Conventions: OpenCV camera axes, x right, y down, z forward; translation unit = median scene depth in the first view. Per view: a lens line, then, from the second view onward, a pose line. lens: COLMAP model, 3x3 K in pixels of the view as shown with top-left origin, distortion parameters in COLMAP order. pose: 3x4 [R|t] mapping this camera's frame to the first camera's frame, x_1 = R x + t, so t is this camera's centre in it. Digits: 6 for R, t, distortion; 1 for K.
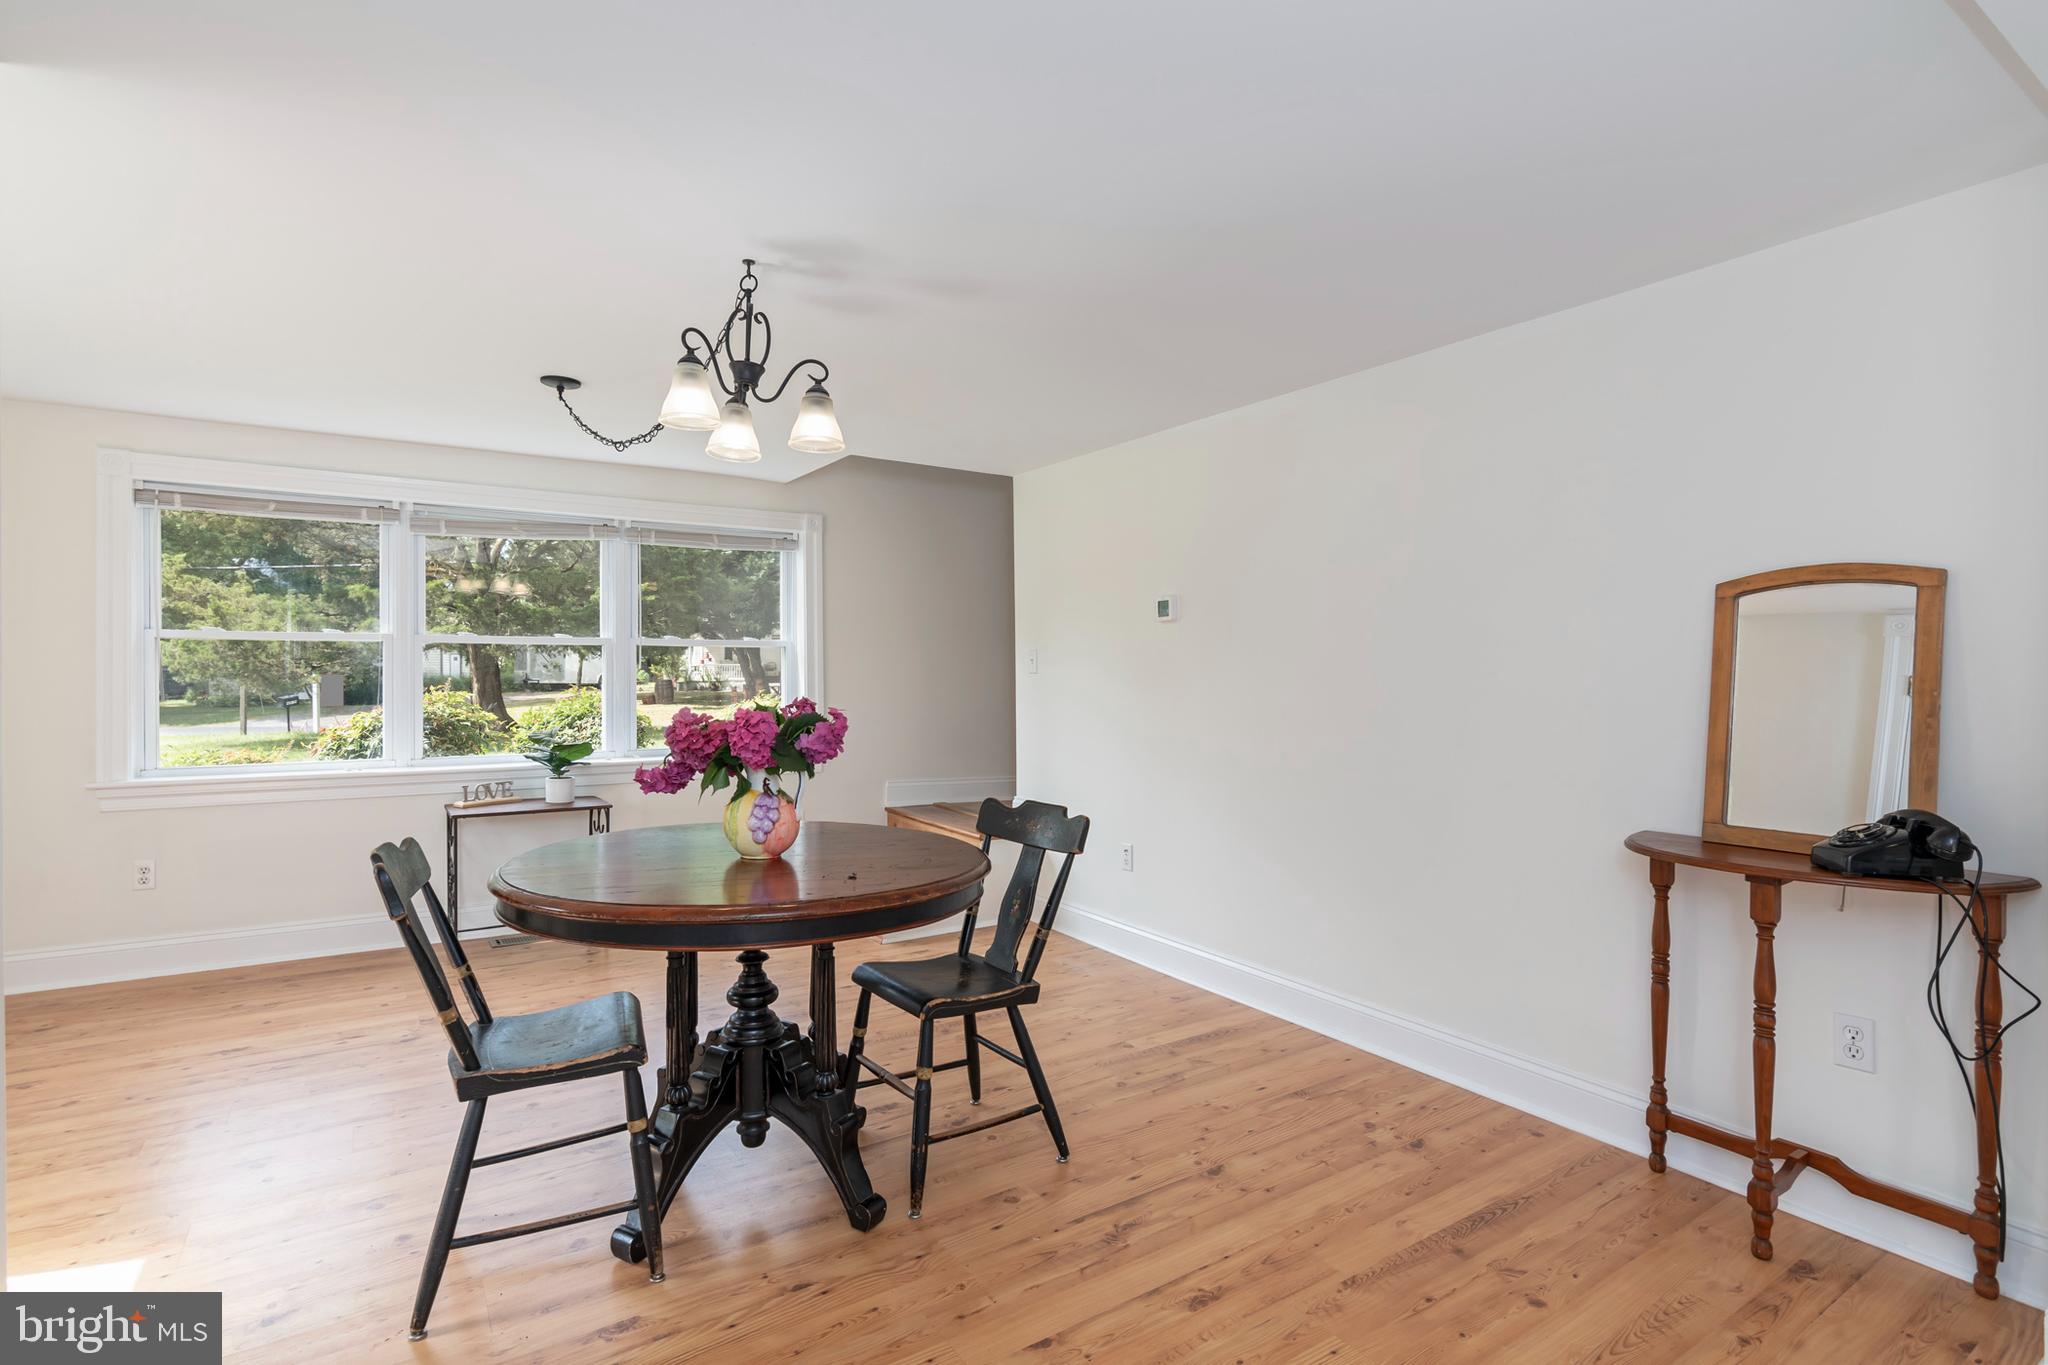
lens RADIAL K [[978.2, 0, 1013.2], [0, 978.2, 692.8], [0, 0, 1]] dist [0.002156, -0.000424]
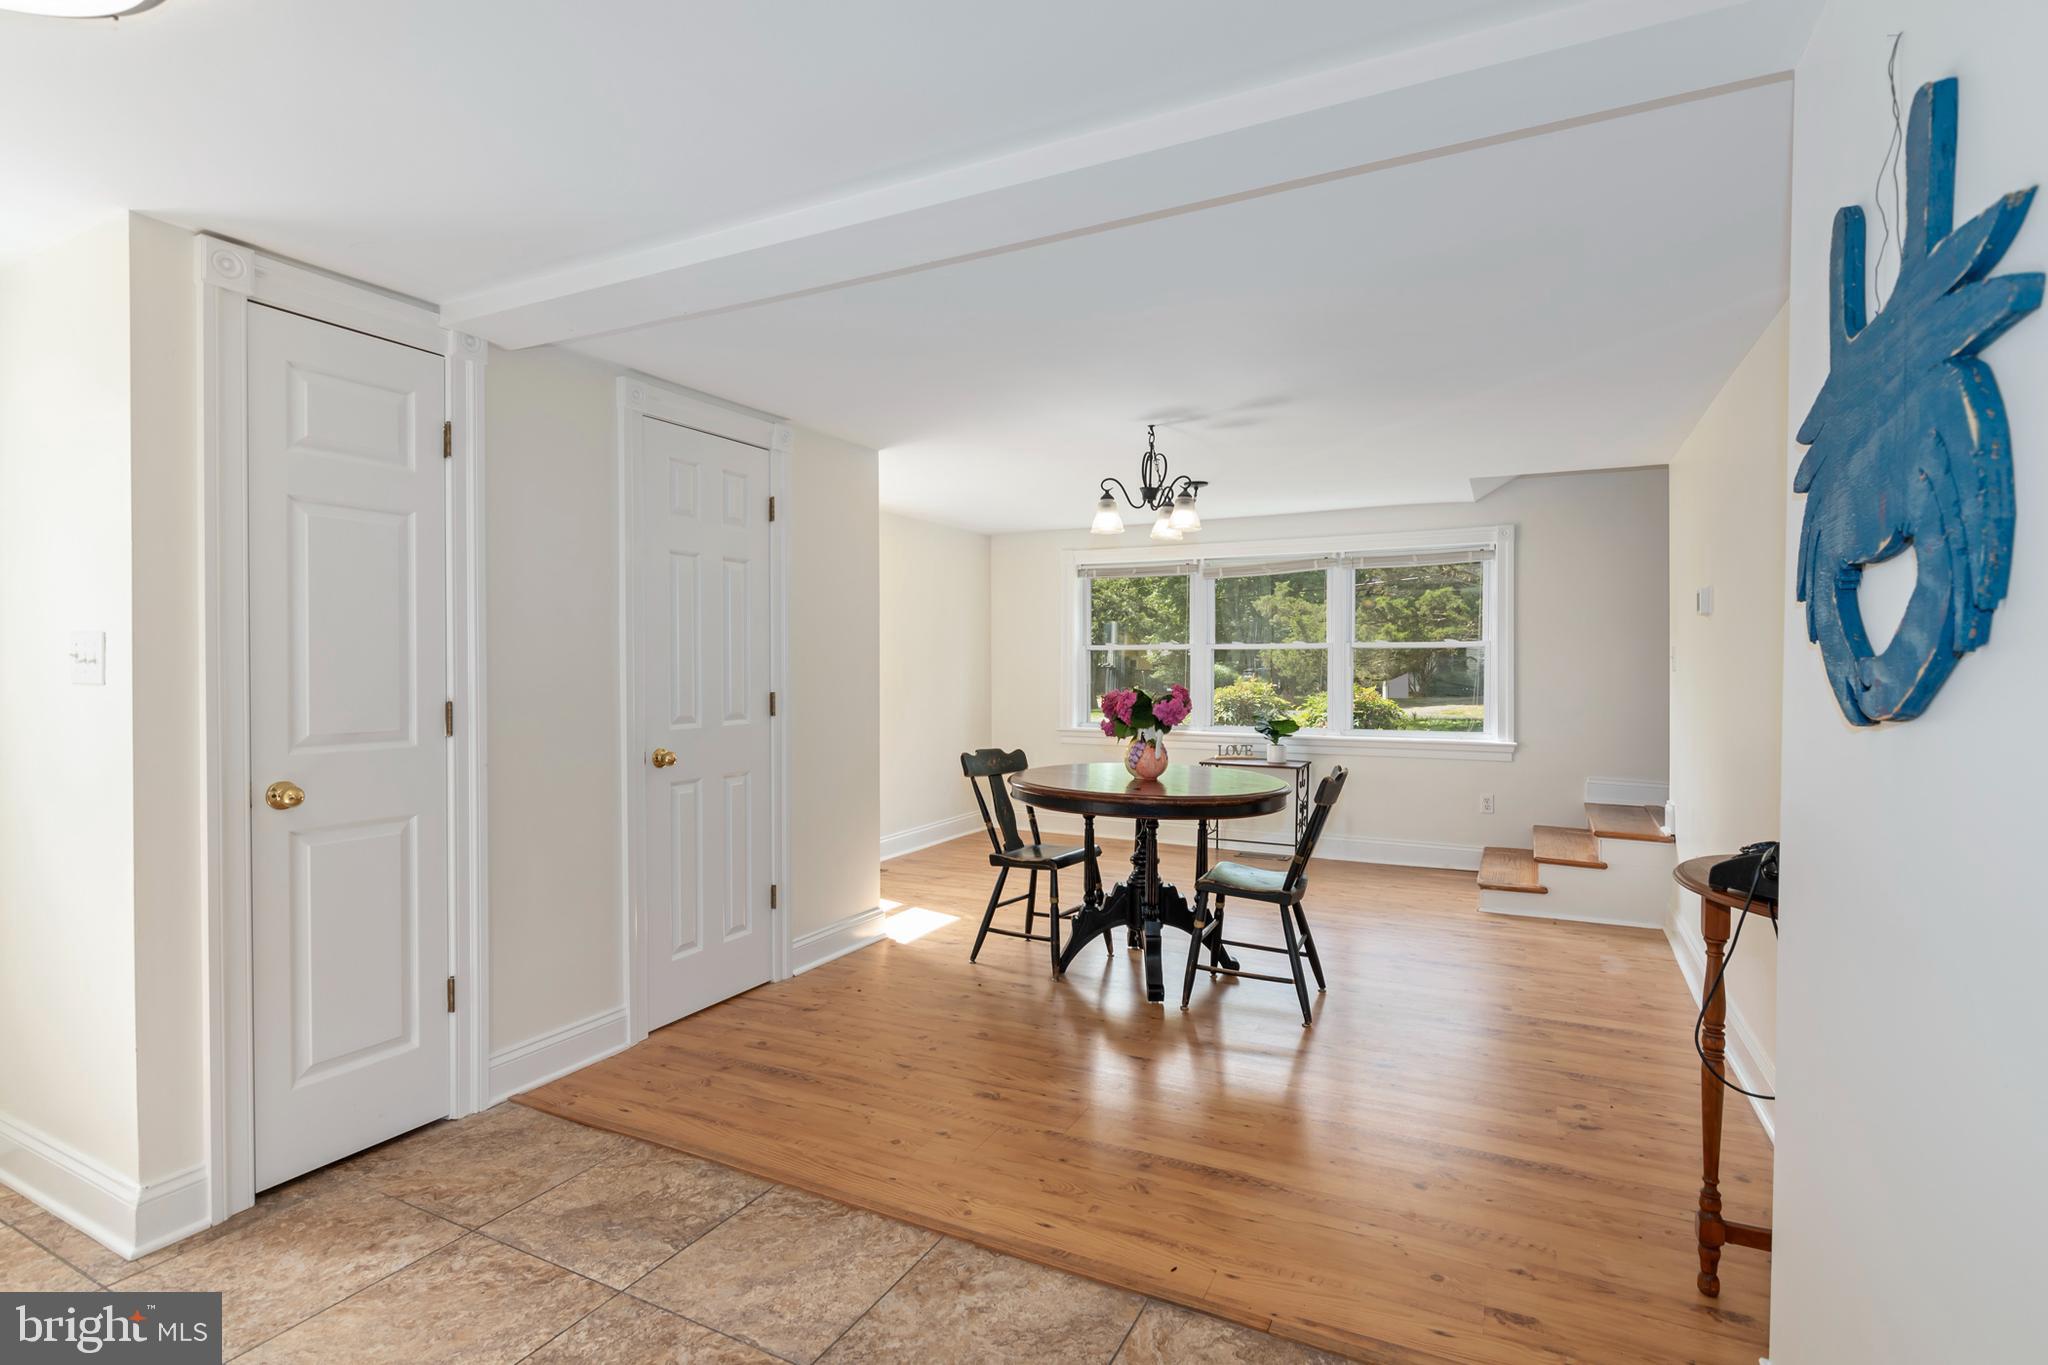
lens RADIAL K [[978.2, 0, 1027.9], [0, 978.2, 679.0], [0, 0, 1]] dist [0.002156, -0.000424]
pose [[0.506346, 0.006863, -0.862303, 0.664786], [-0.017425, 0.999846, -0.002275, 0.002693], [0.862155, 0.016177, 0.506387, -0.021629]]
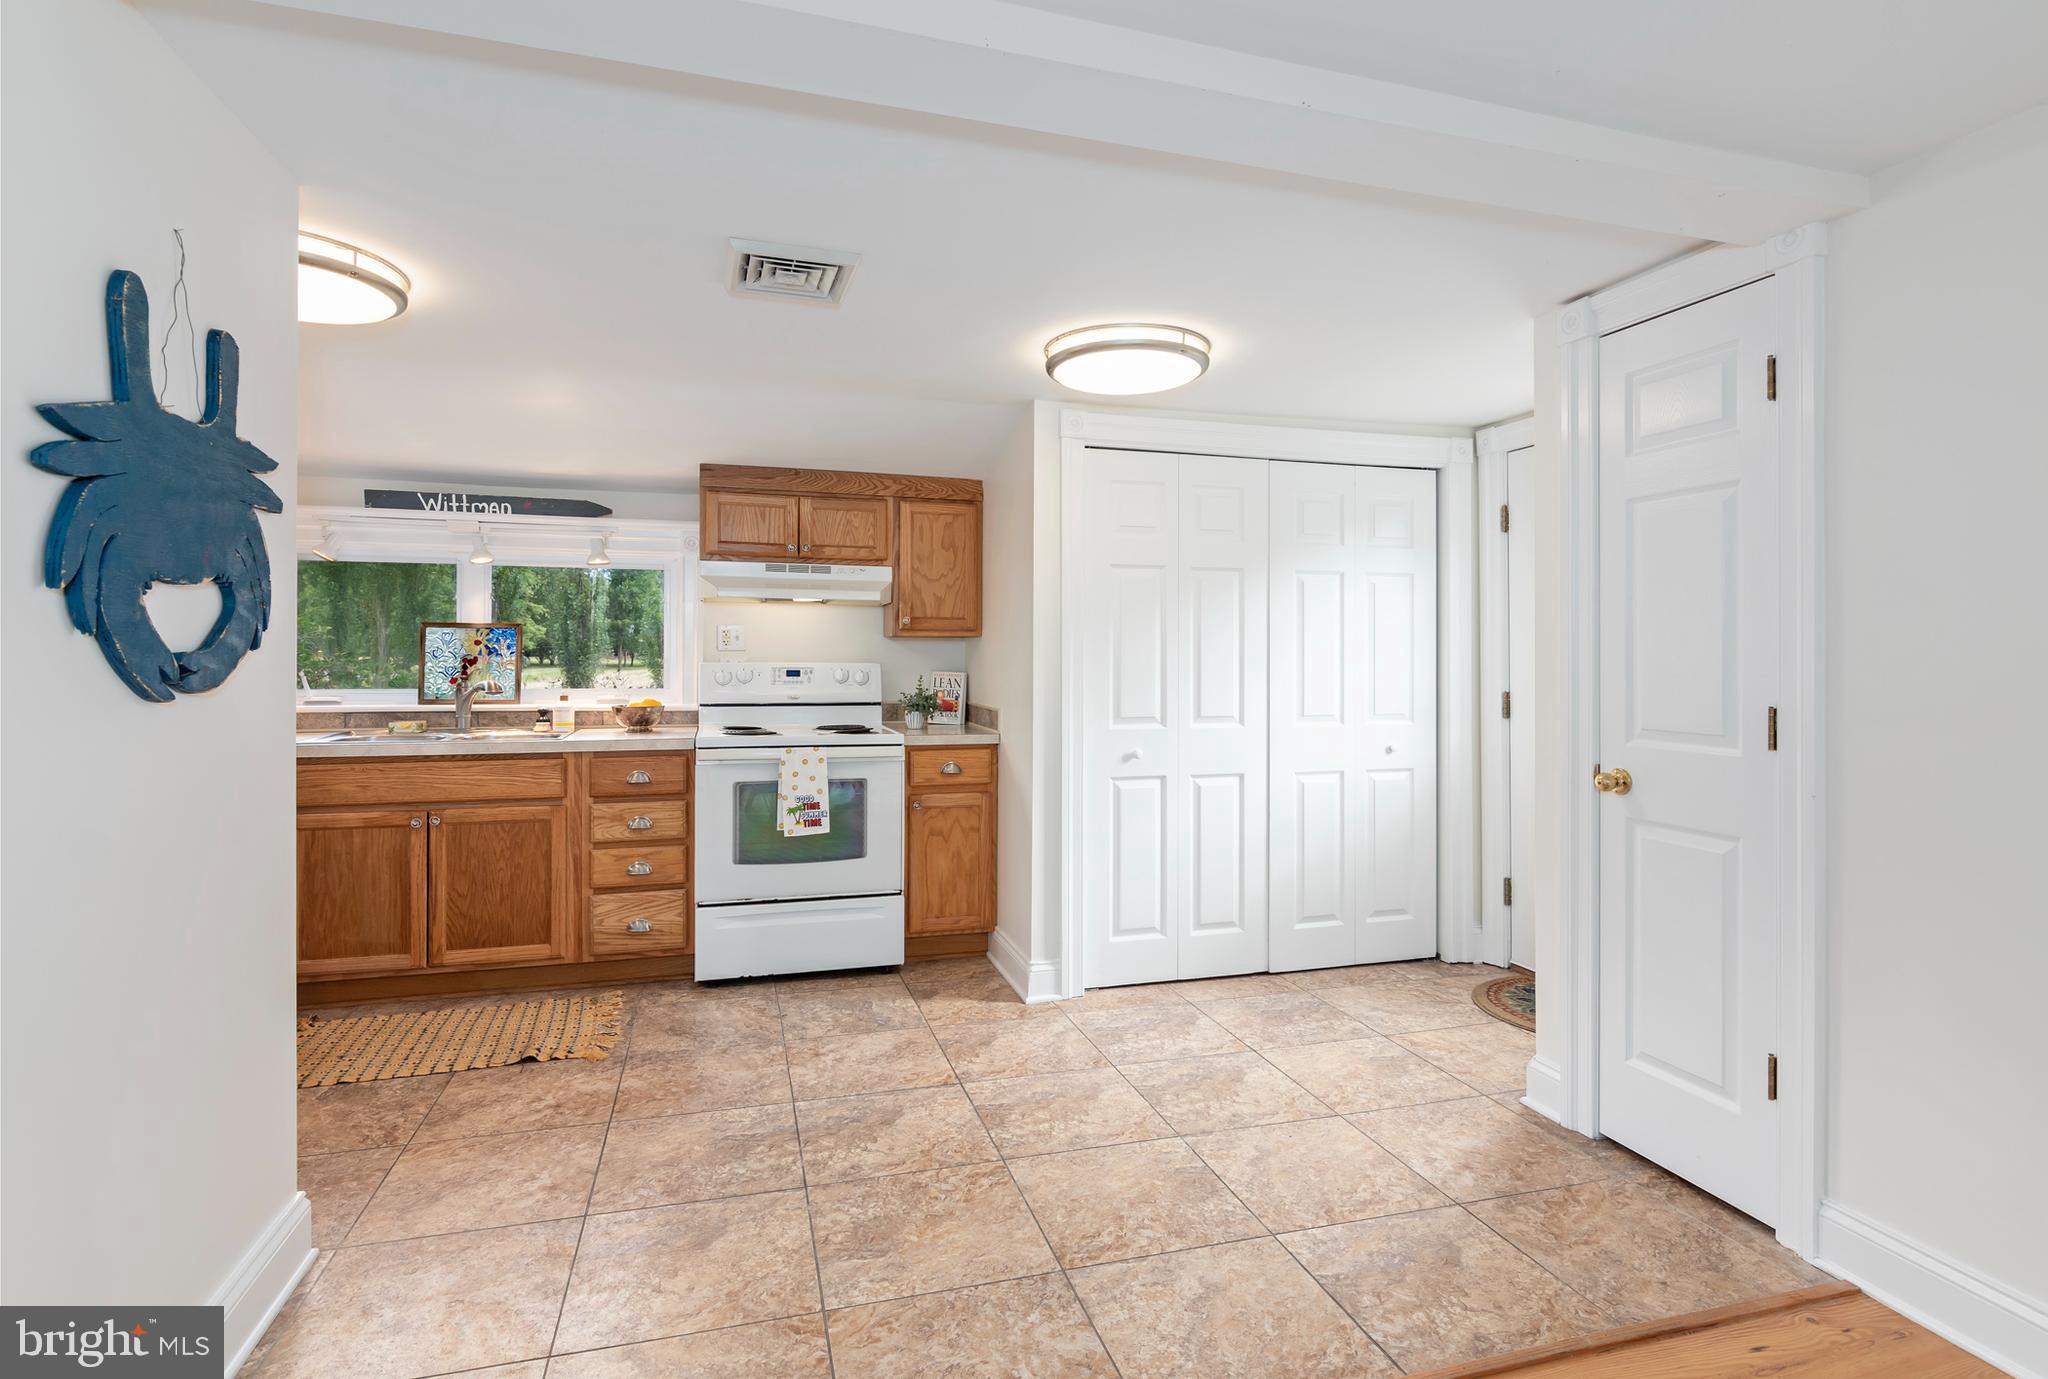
lens RADIAL K [[978.2, 0, 1030.5], [0, 978.2, 653.3], [0, 0, 1]] dist [0.002156, -0.000424]
pose [[-0.967062, -0.005181, 0.254489, 0.106075], [0.000589, 0.999745, 0.022589, -0.017777], [-0.254541, 0.021994, -0.966812, 0.631364]]
